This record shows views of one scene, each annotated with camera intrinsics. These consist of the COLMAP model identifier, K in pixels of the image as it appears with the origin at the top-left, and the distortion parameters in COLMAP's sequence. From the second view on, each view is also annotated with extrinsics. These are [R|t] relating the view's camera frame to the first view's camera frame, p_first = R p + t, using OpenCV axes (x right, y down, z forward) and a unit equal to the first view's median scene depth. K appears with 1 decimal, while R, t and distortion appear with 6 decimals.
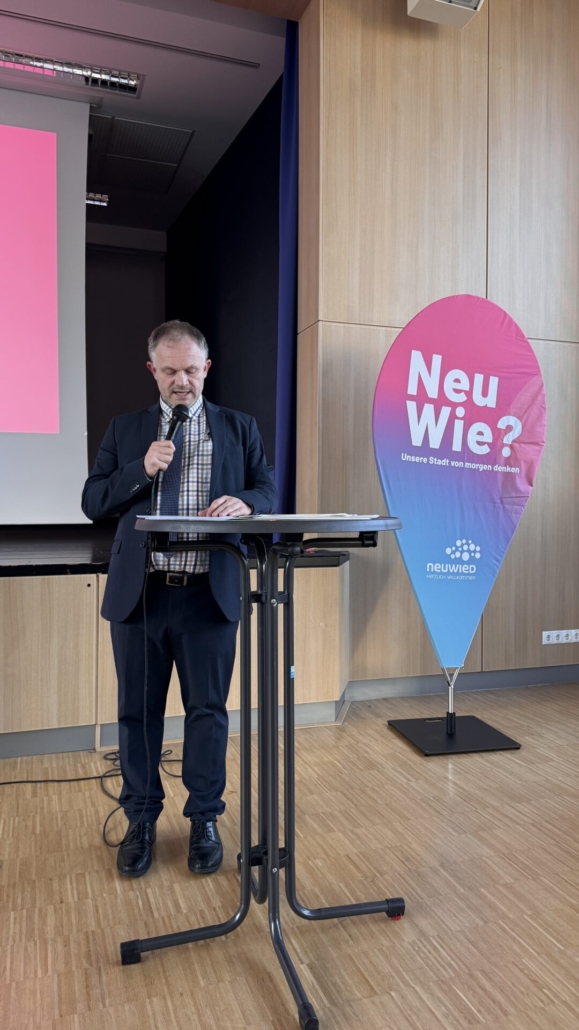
lens RADIAL K [[685.6, 0, 287.0], [0, 685.6, 544.3], [0, 0, 1]] dist [0.000384, -0.000973]
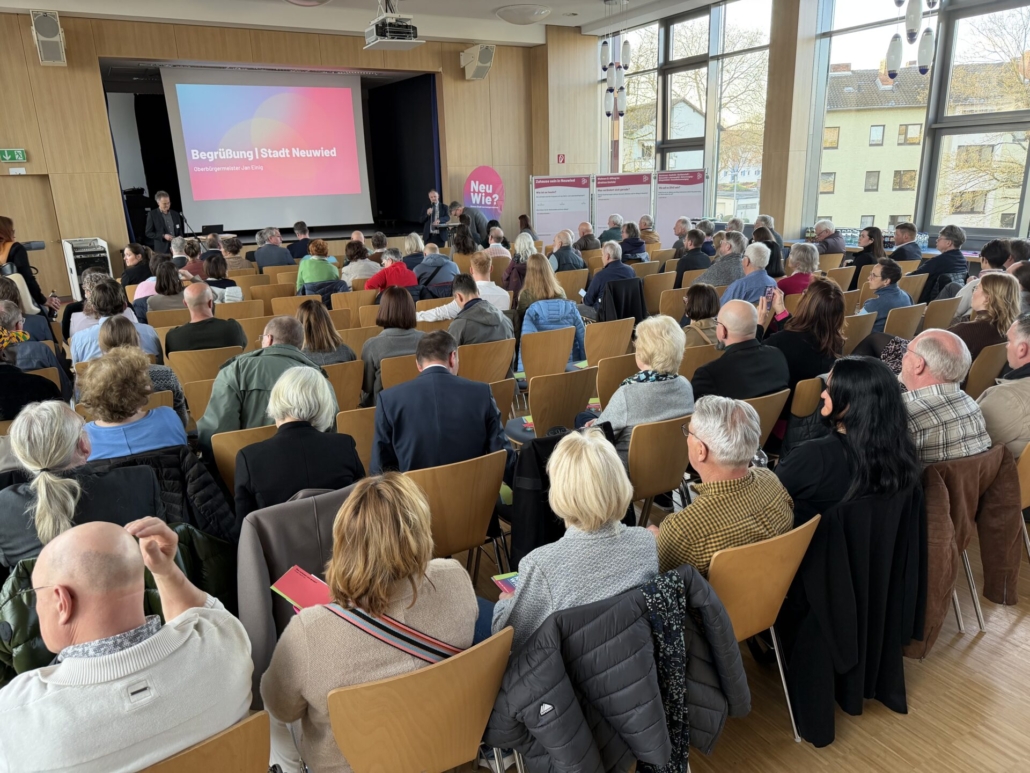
lens RADIAL K [[729.6, 0, 515.0], [0, 729.6, 386.5], [0, 0, 1]] dist [0.085548, 0.000123]
pose [[0.981138, -0.084344, 0.173937, -0.449324], [0.044639, 0.974328, 0.220663, -0.024497], [-0.188083, -0.208737, 0.959715, -3.648366]]
